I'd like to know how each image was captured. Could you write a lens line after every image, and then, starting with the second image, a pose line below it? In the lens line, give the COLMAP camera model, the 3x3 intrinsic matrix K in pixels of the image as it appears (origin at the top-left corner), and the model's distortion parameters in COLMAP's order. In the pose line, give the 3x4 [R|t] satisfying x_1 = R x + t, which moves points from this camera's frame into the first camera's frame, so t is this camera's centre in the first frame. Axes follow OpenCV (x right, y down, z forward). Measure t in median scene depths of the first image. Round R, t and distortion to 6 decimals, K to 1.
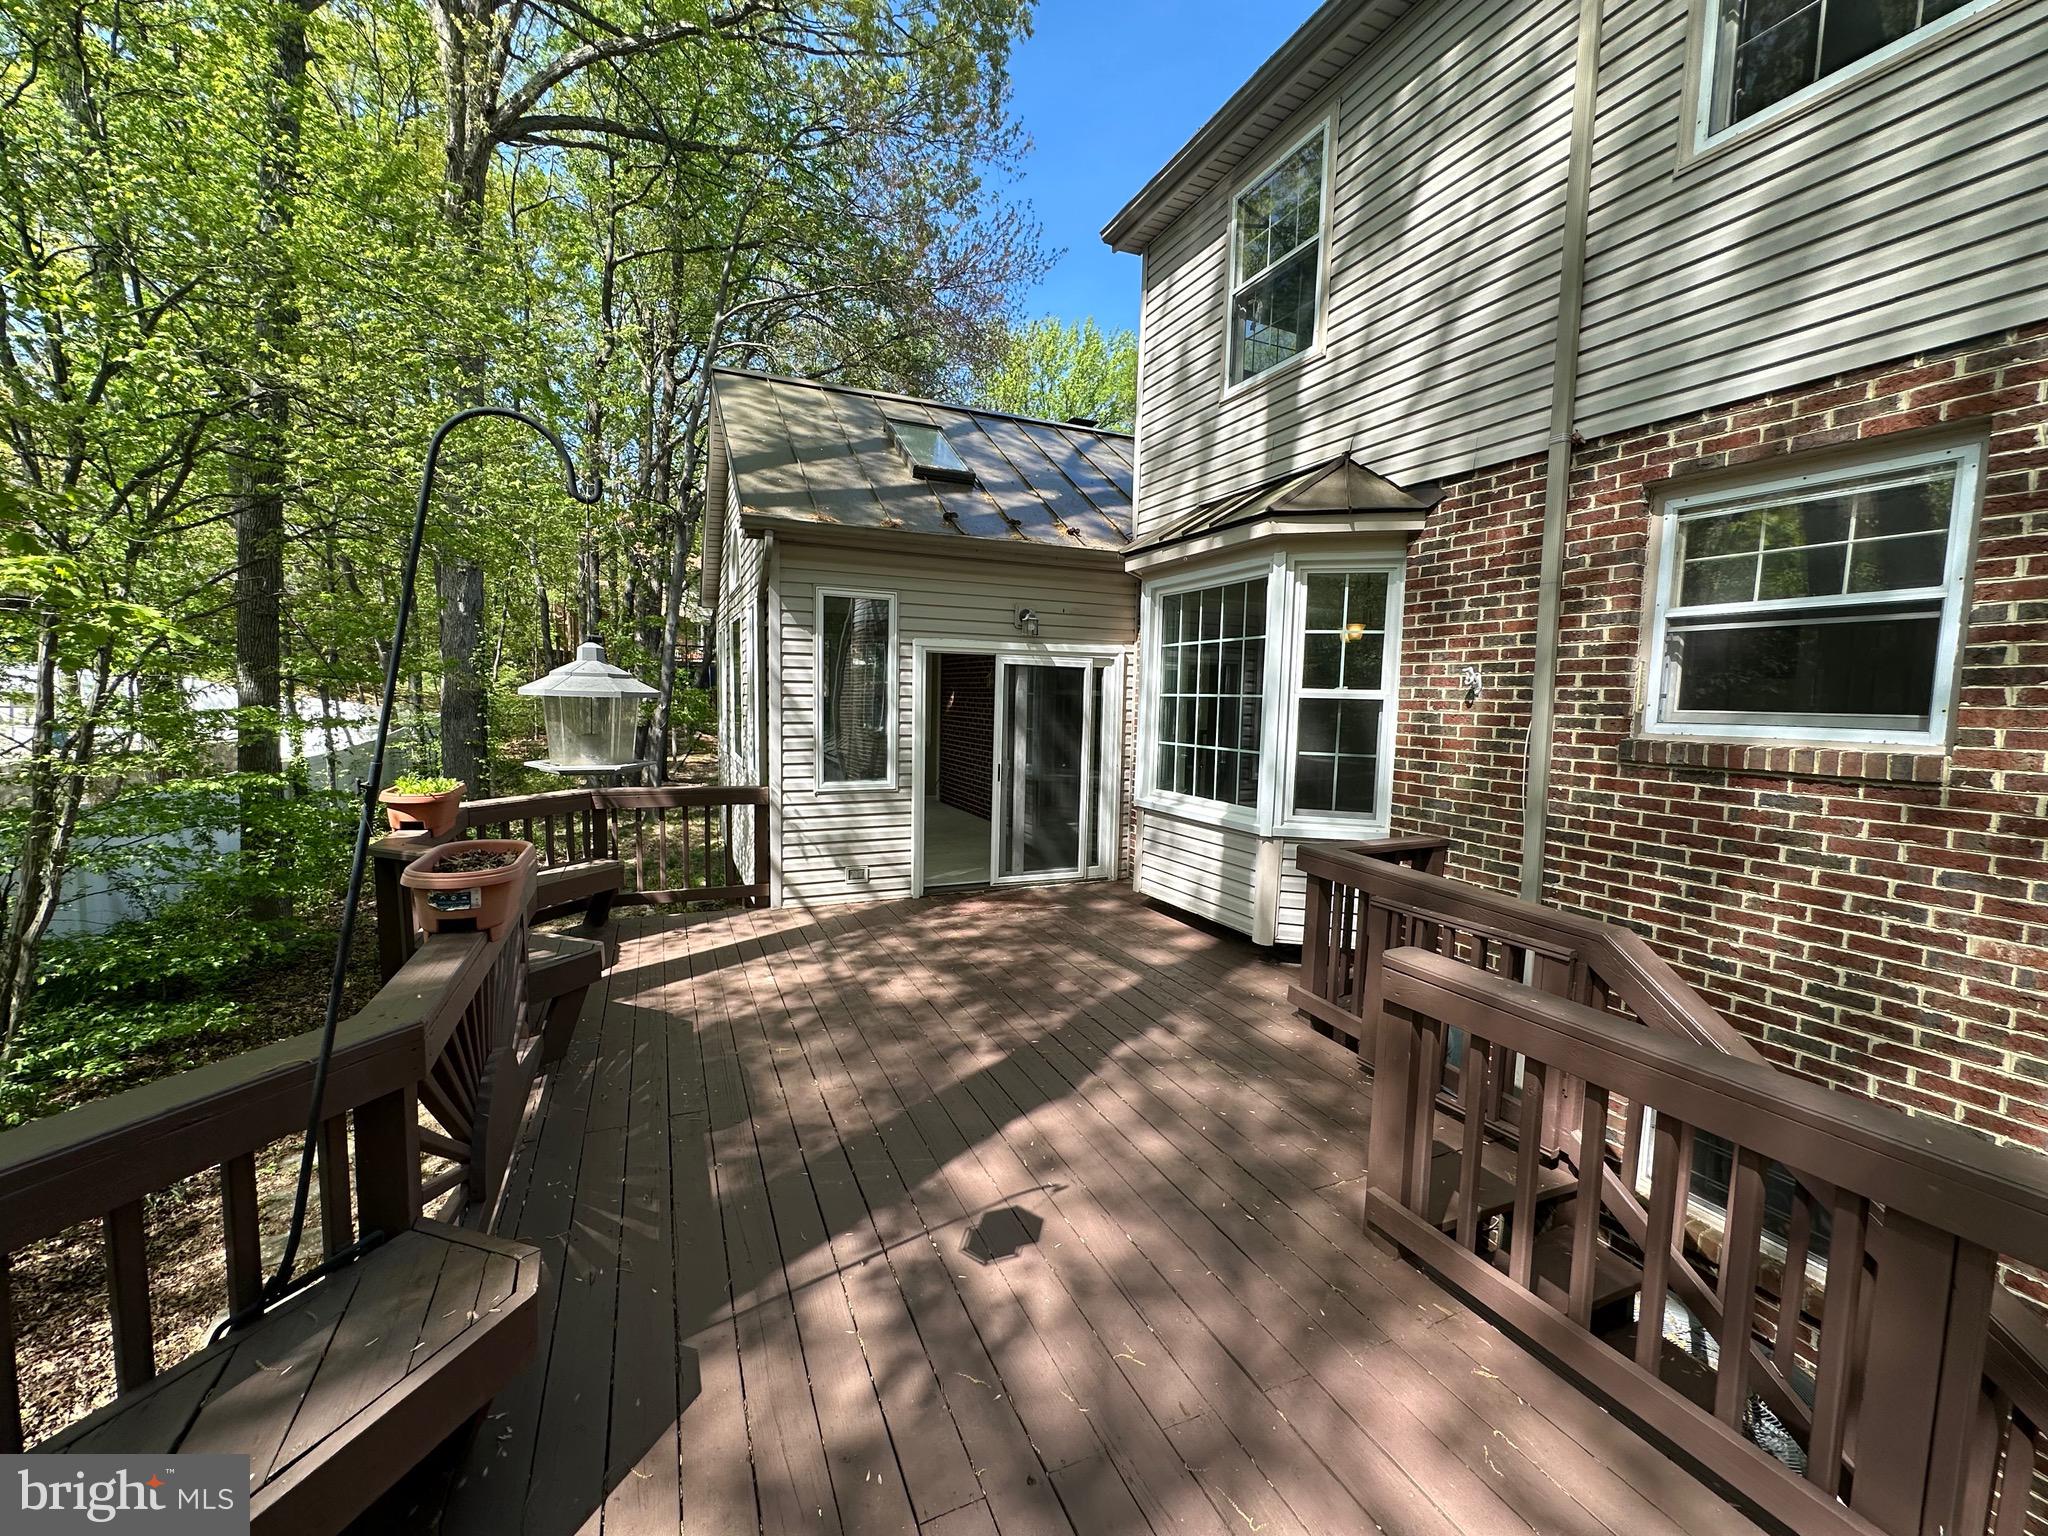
lens RADIAL K [[822.6, 0, 1020.3], [0, 822.6, 773.6], [0, 0, 1]] dist [0.010647, 0.000097]
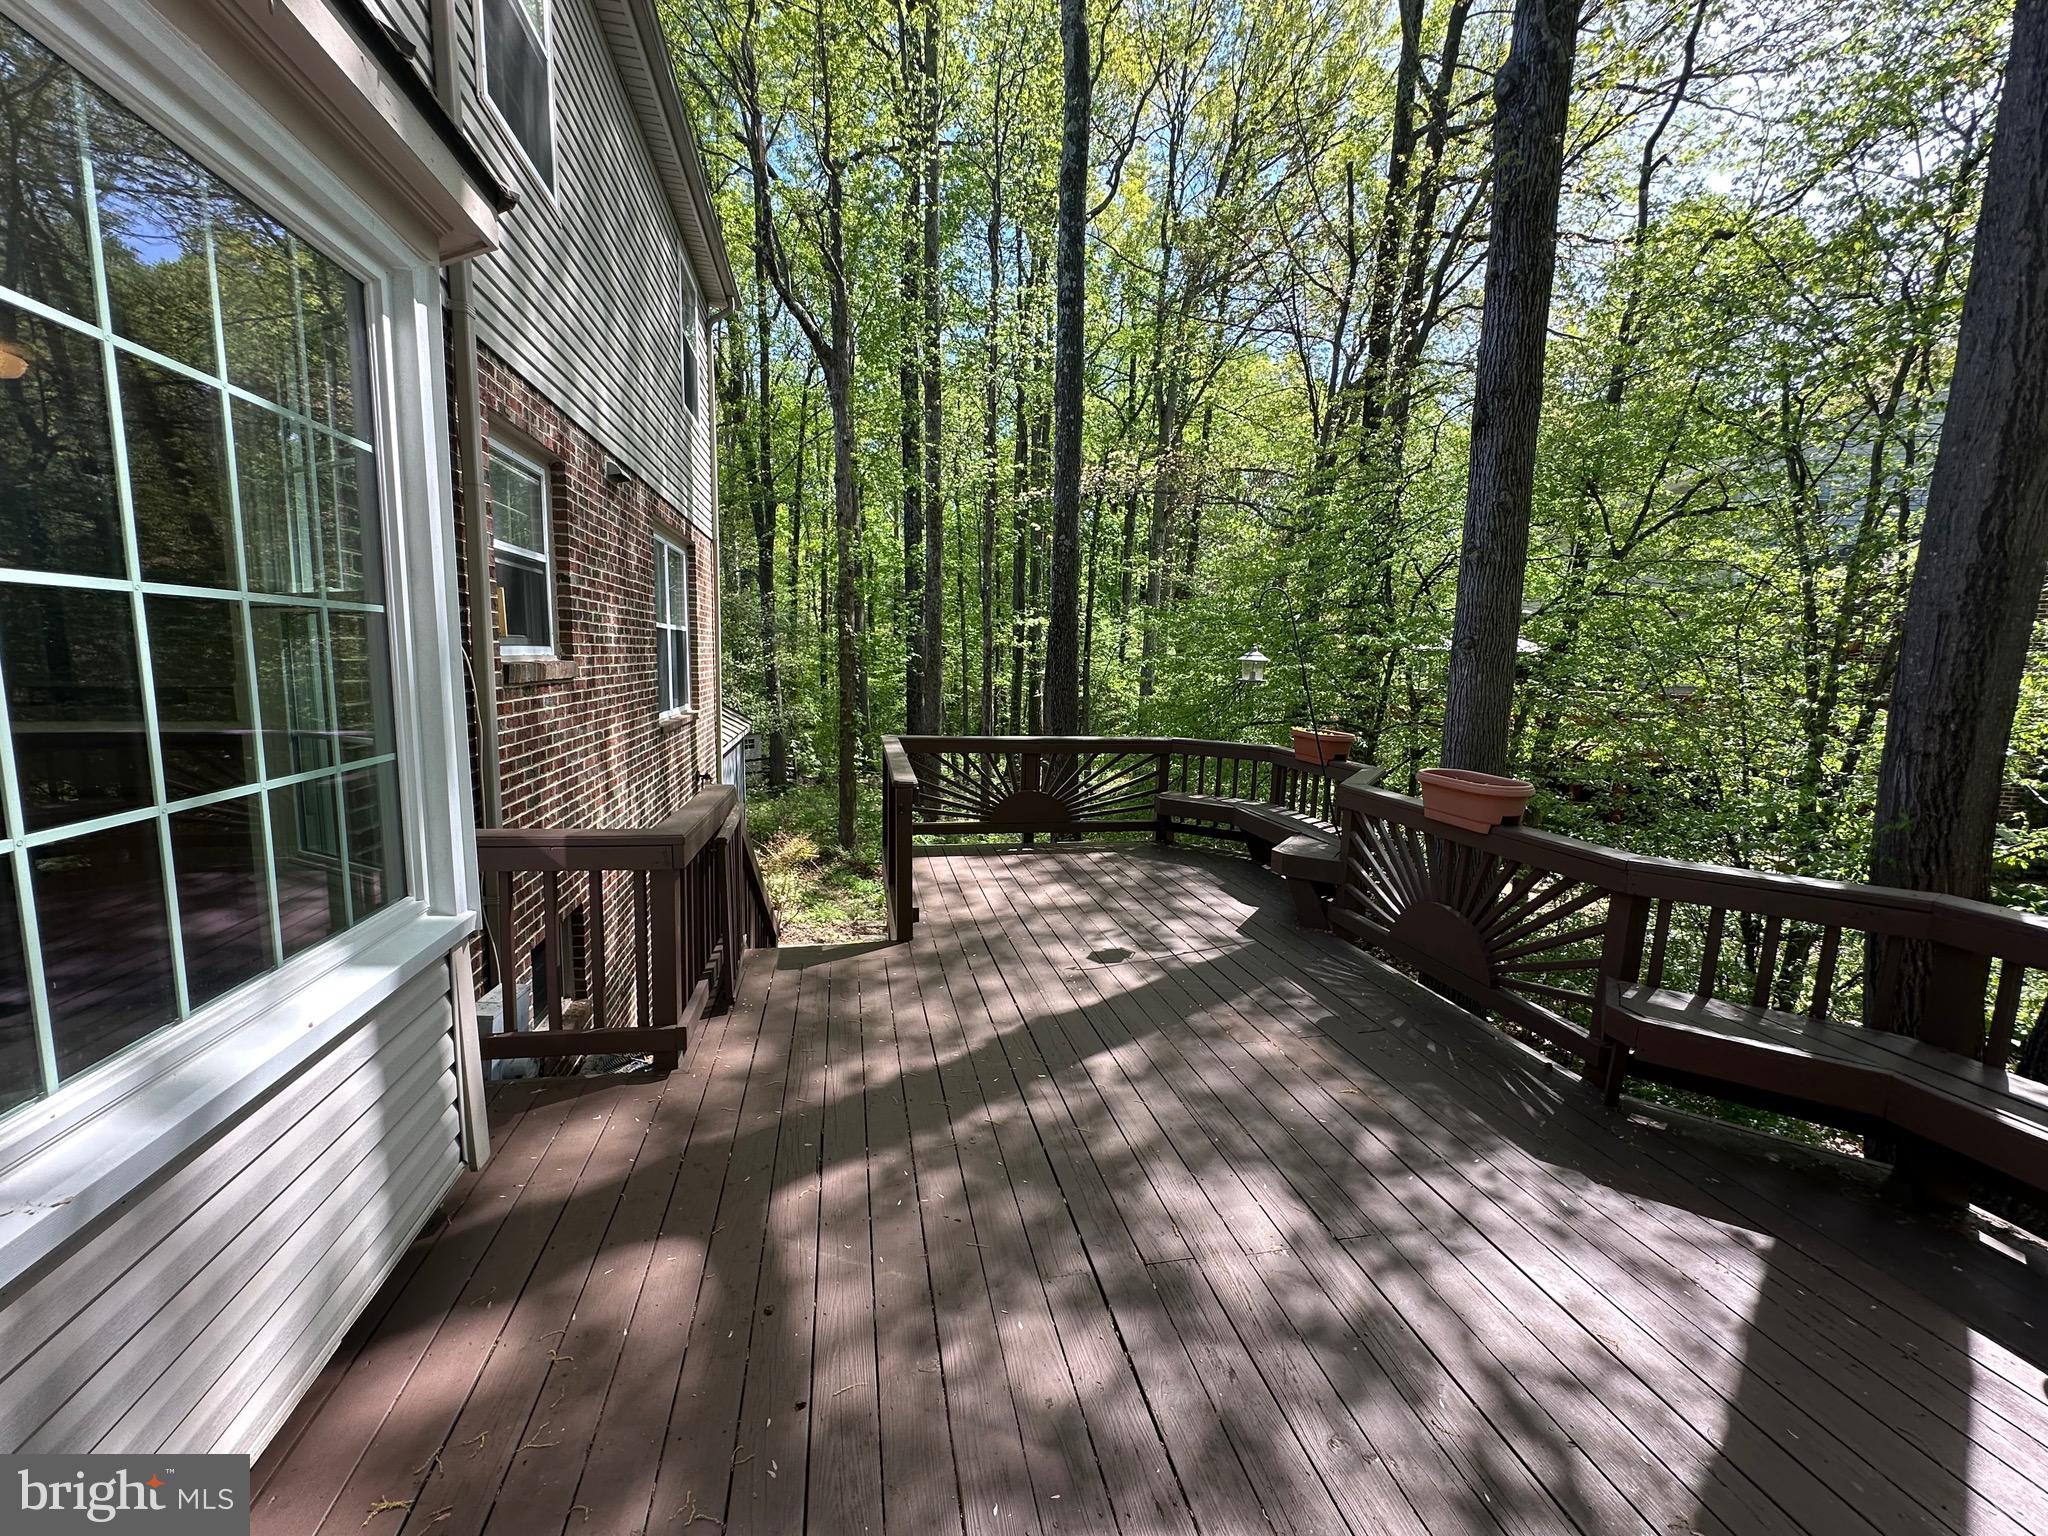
lens RADIAL K [[822.6, 0, 1015.5], [0, 822.6, 766.1], [0, 0, 1]] dist [0.010647, 0.000097]
pose [[-0.976086, -0.077664, 0.203039, -0.092295], [-0.031773, 0.974942, 0.220180, -0.148507], [-0.215051, 0.208463, -0.954094, 1.657791]]
